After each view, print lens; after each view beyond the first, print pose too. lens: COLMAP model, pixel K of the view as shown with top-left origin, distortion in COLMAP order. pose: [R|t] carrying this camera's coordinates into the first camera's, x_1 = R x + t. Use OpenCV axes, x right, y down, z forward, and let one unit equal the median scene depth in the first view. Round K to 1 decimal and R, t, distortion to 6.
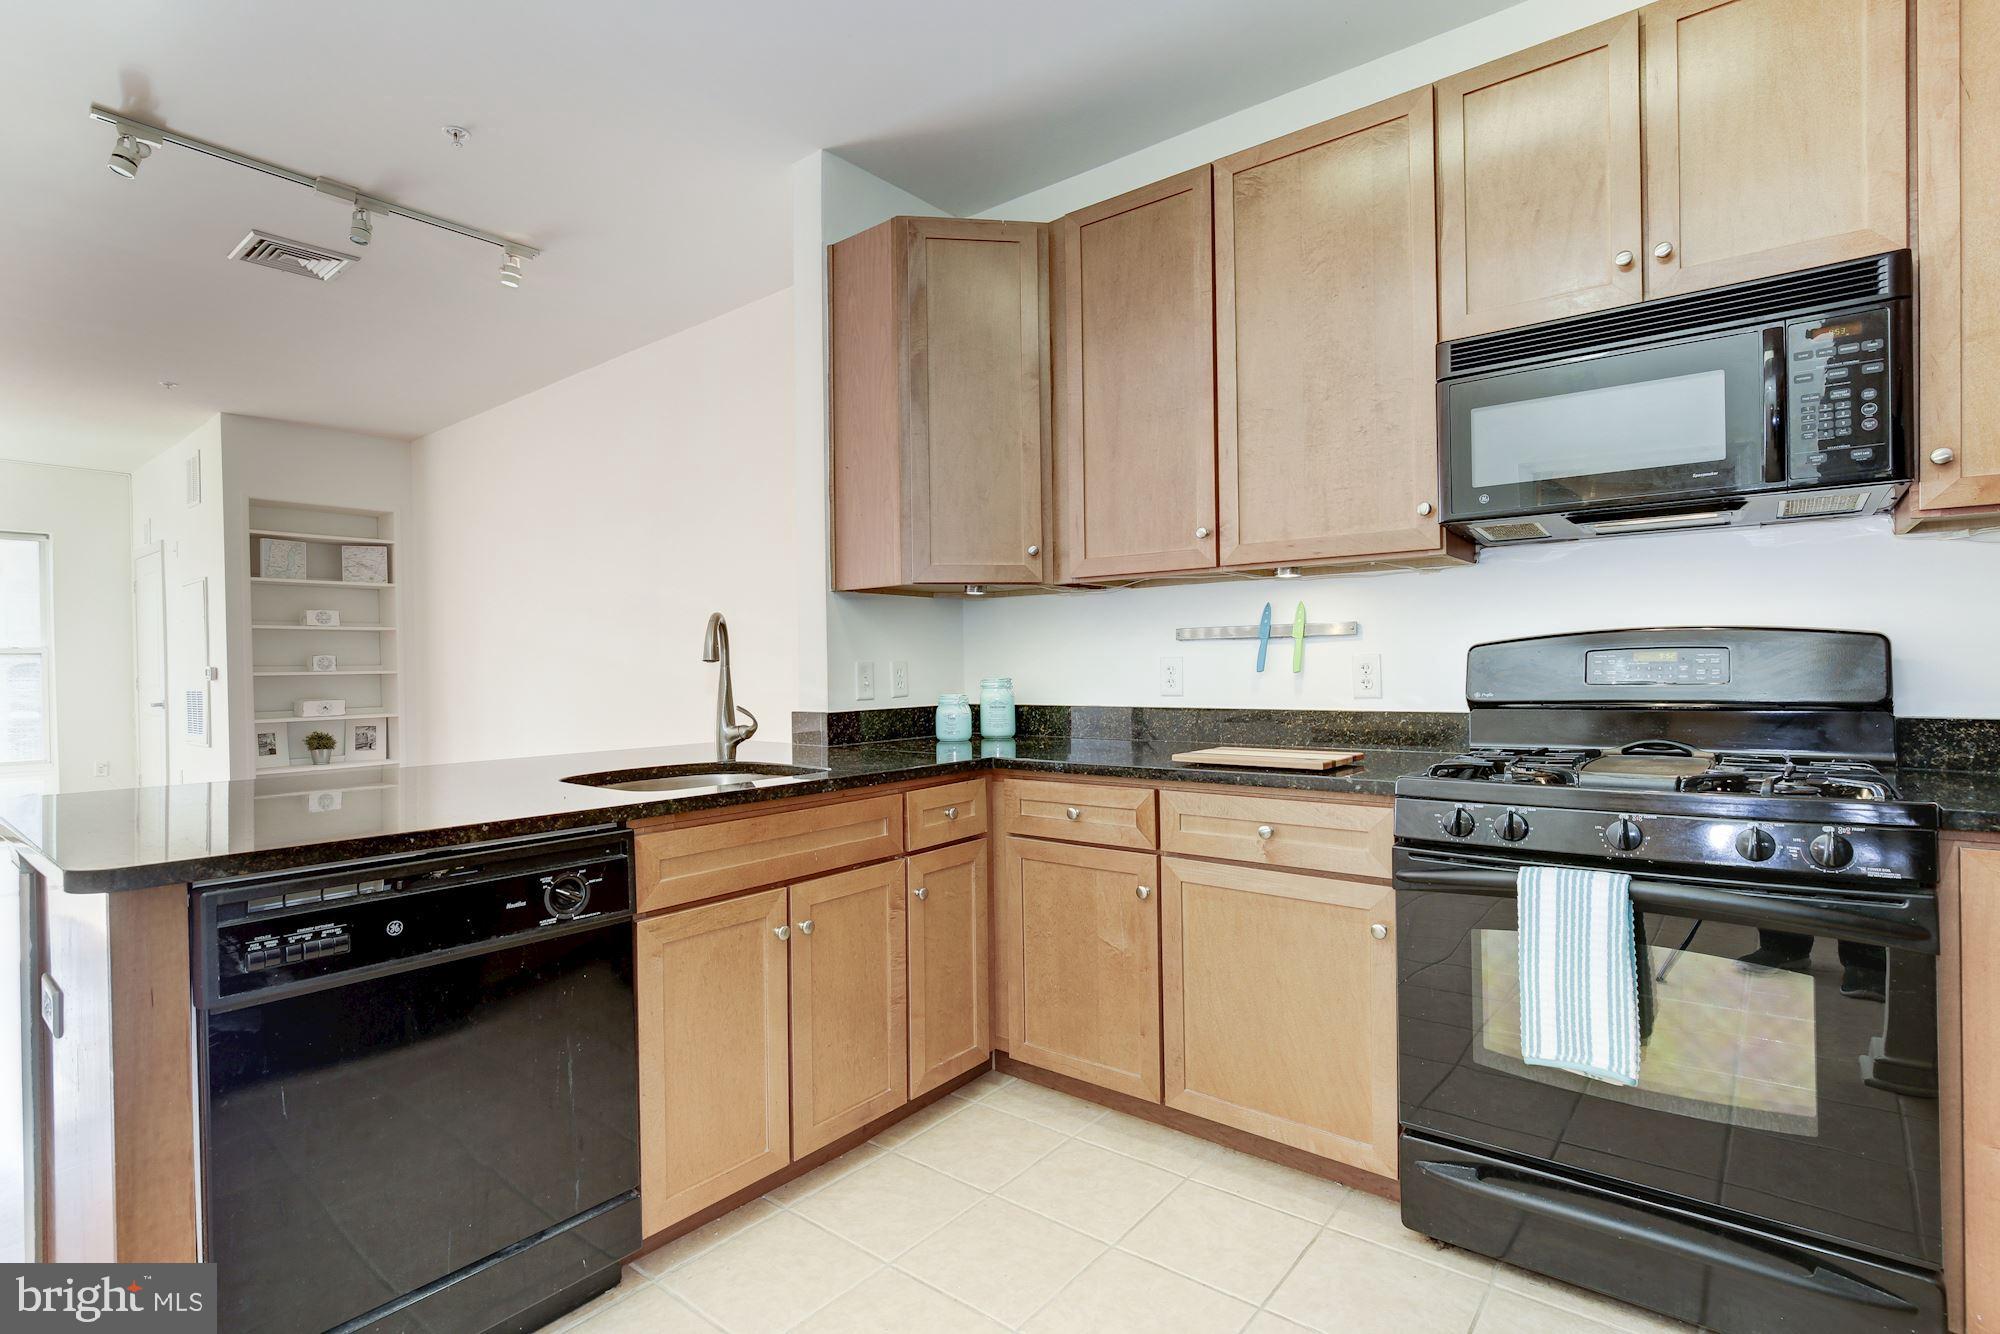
lens RADIAL K [[932.6, 0, 1012.9], [0, 932.6, 666.1], [0, 0, 1]] dist [0.001295, 0.000137]
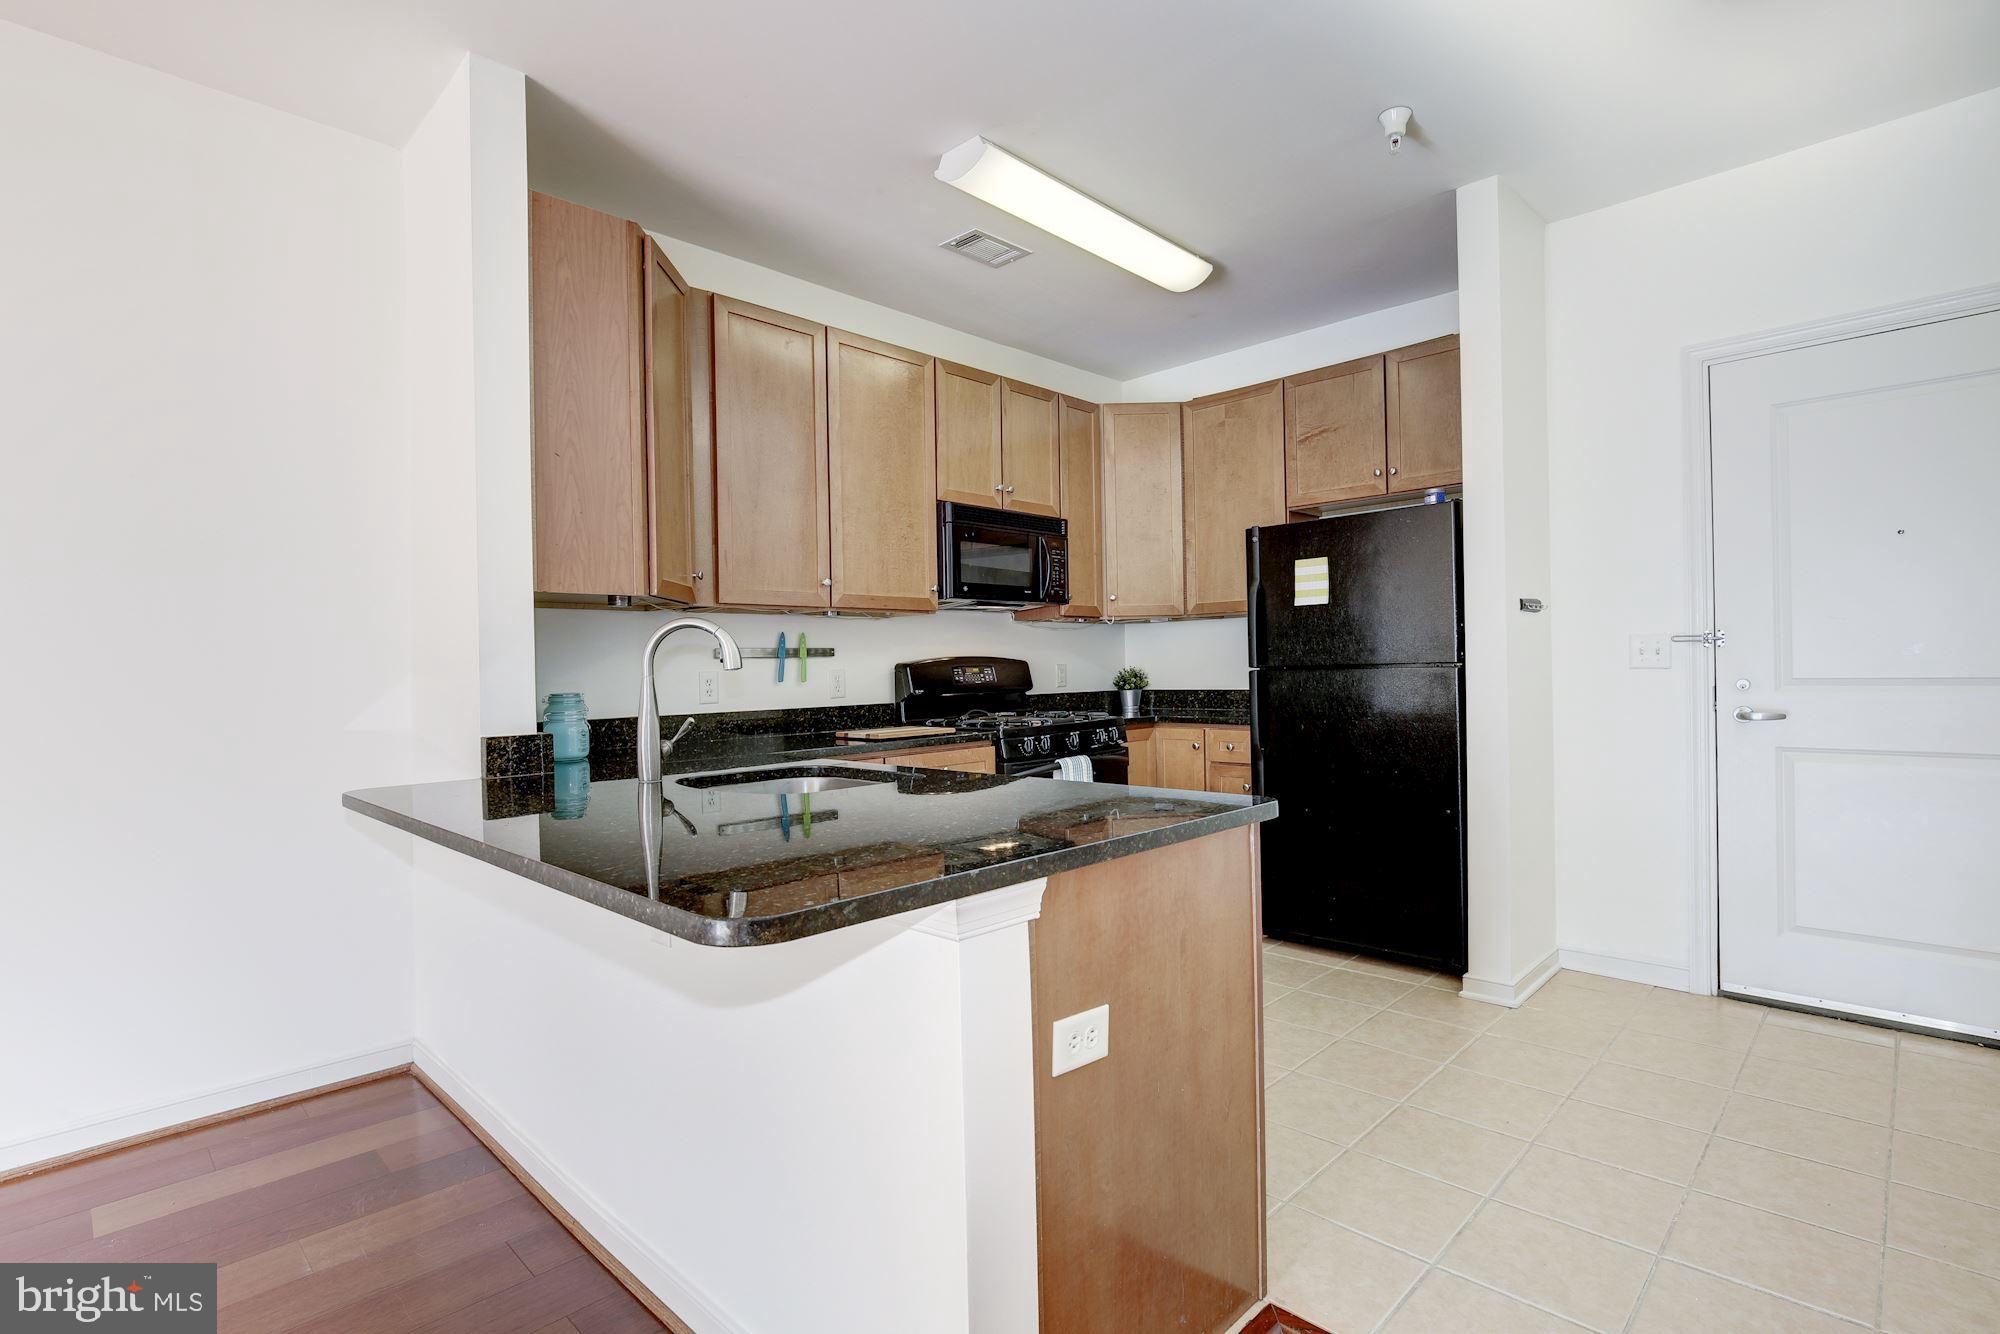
lens RADIAL K [[932.6, 0, 1012.9], [0, 932.6, 666.1], [0, 0, 1]] dist [0.001295, 0.000137]
pose [[0.110959, 0.006980, 0.993801, -1.076675], [0.020087, 0.999755, -0.009265, 0.003324], [-0.993622, 0.020990, 0.110791, 0.514886]]
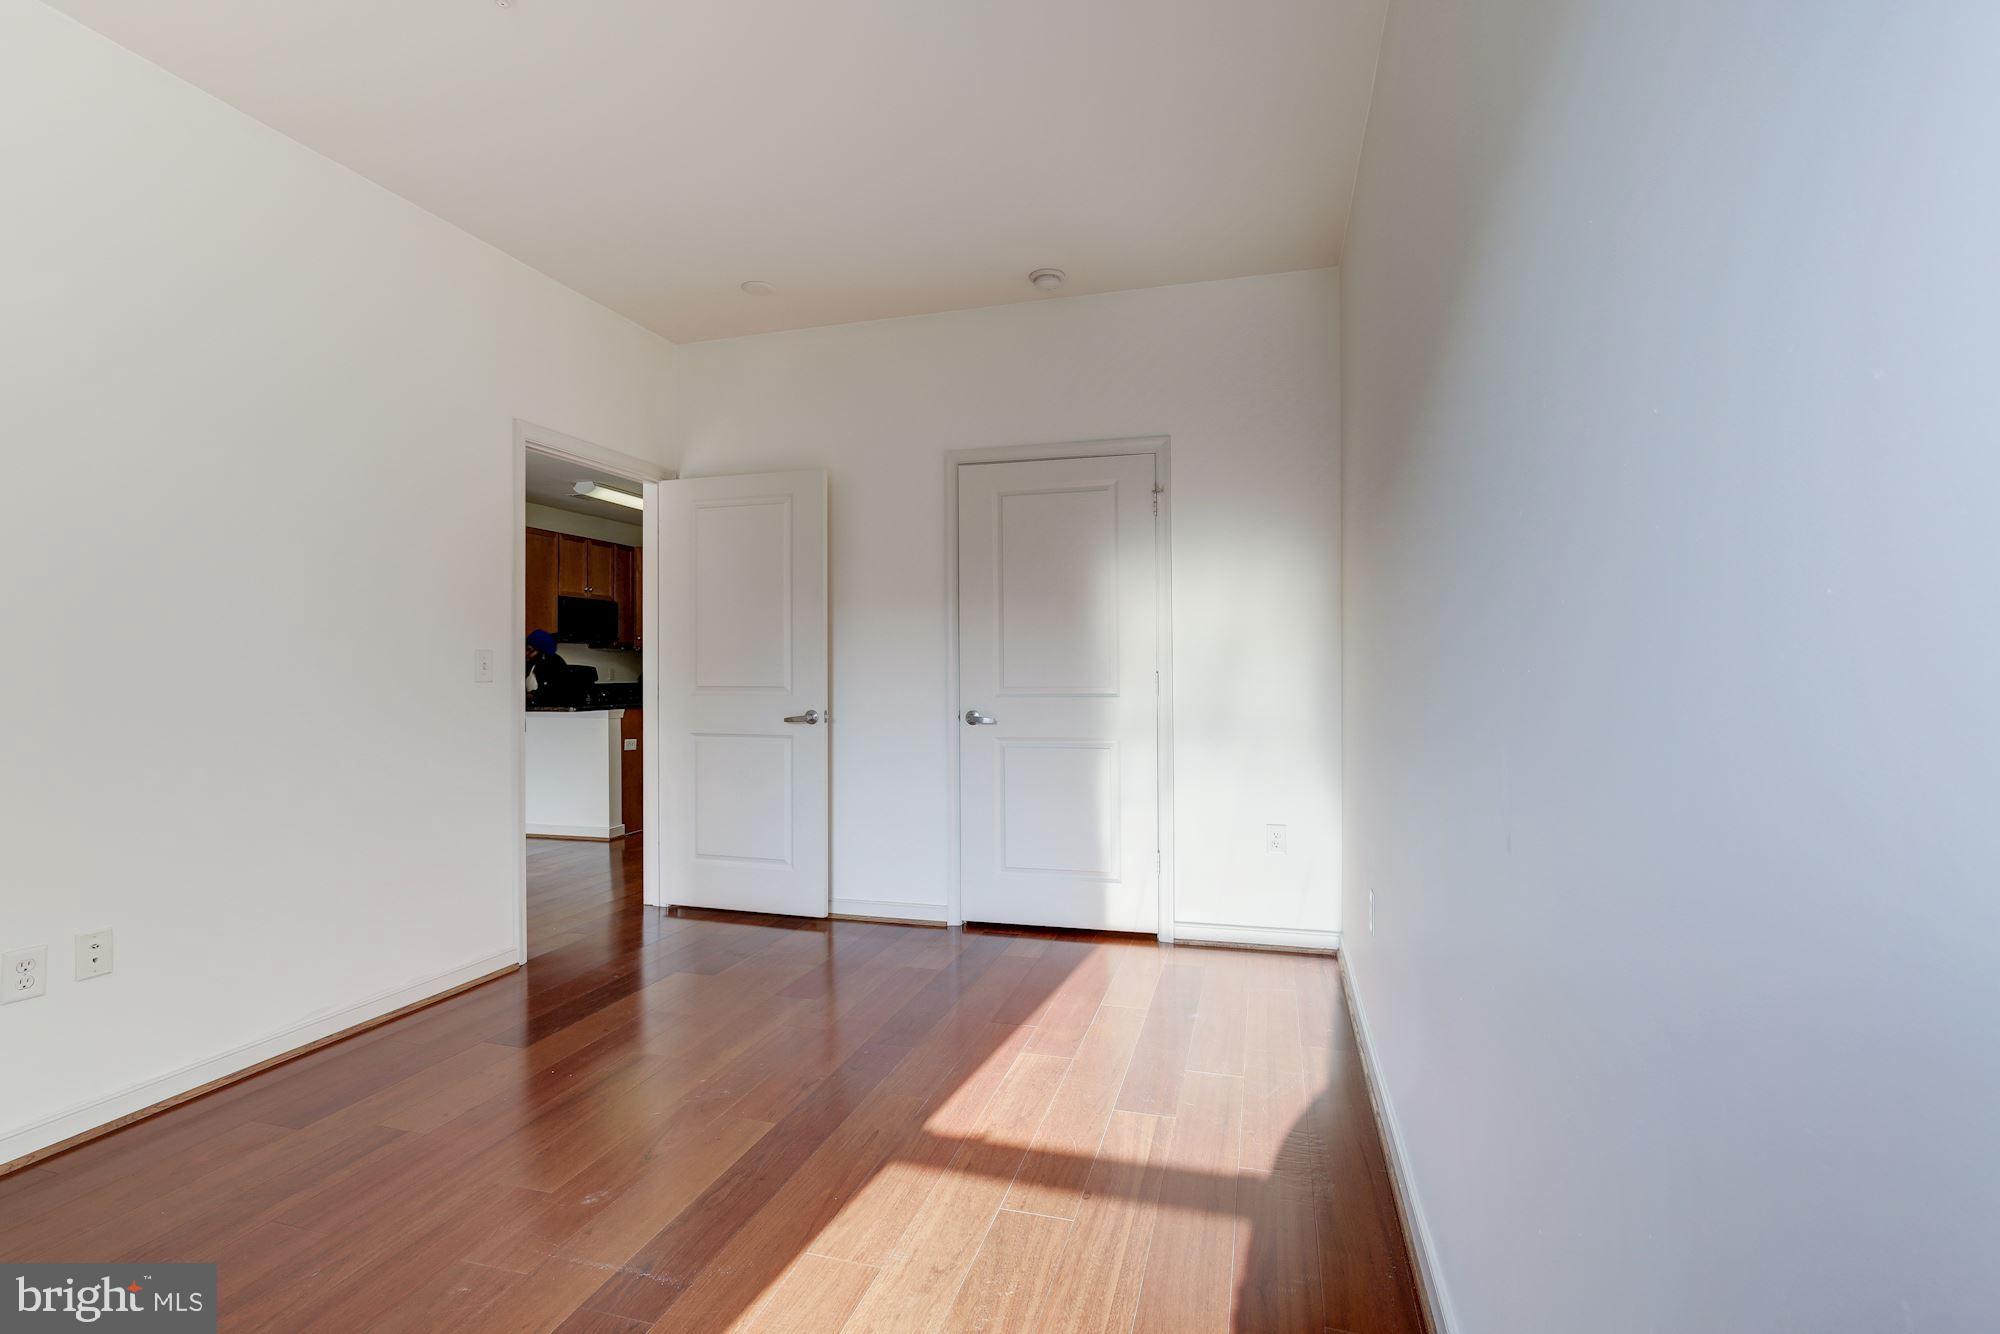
lens RADIAL K [[932.6, 0, 1012.9], [0, 932.6, 666.1], [0, 0, 1]] dist [0.001295, 0.000137]
pose [[-0.369111, 0.007047, 0.929359, -3.372567], [0.000670, 0.999973, -0.007316, 0.001951], [-0.929385, -0.002077, -0.369106, 0.507931]]
